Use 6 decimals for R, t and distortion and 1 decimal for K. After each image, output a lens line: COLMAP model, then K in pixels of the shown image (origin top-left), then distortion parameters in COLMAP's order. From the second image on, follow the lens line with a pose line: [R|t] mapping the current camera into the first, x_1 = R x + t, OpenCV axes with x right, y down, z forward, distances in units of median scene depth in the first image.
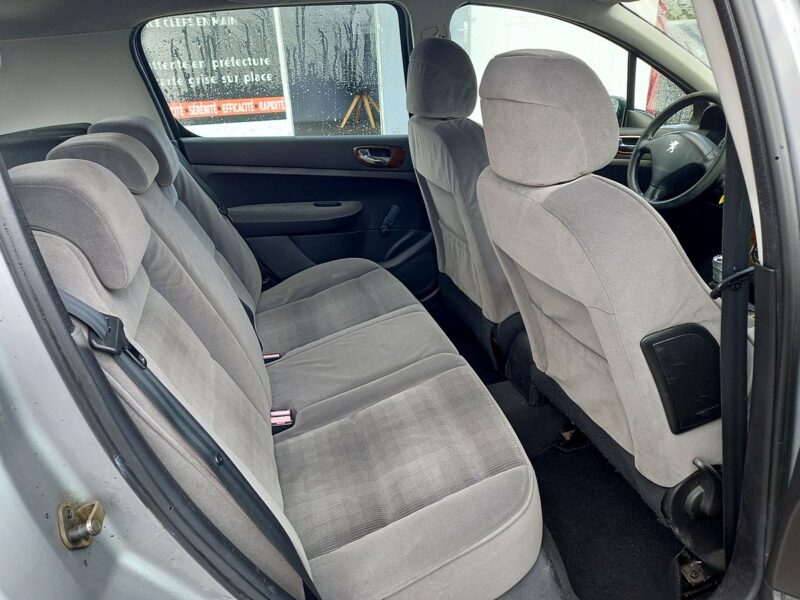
lens RADIAL K [[581.1, 0, 404.9], [0, 581.1, 300.3], [0, 0, 1]] dist [0.069642, -0.059730]
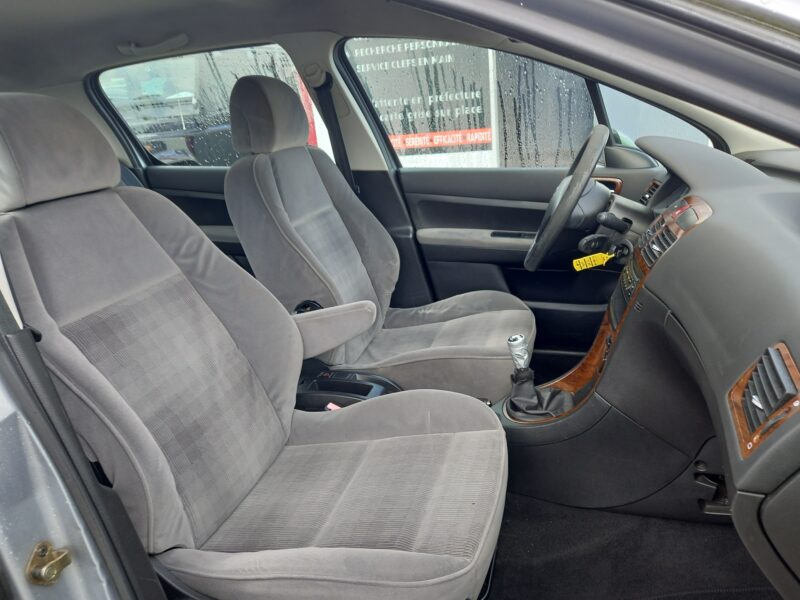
lens RADIAL K [[593.9, 0, 421.4], [0, 593.9, 303.9], [0, 0, 1]] dist [0.064532, -0.000866]
pose [[0.862906, 0.136215, -0.486662, 0.240247], [-0.157762, 0.987472, -0.003340, -0.025792], [0.480110, 0.079659, 0.873584, 0.067194]]
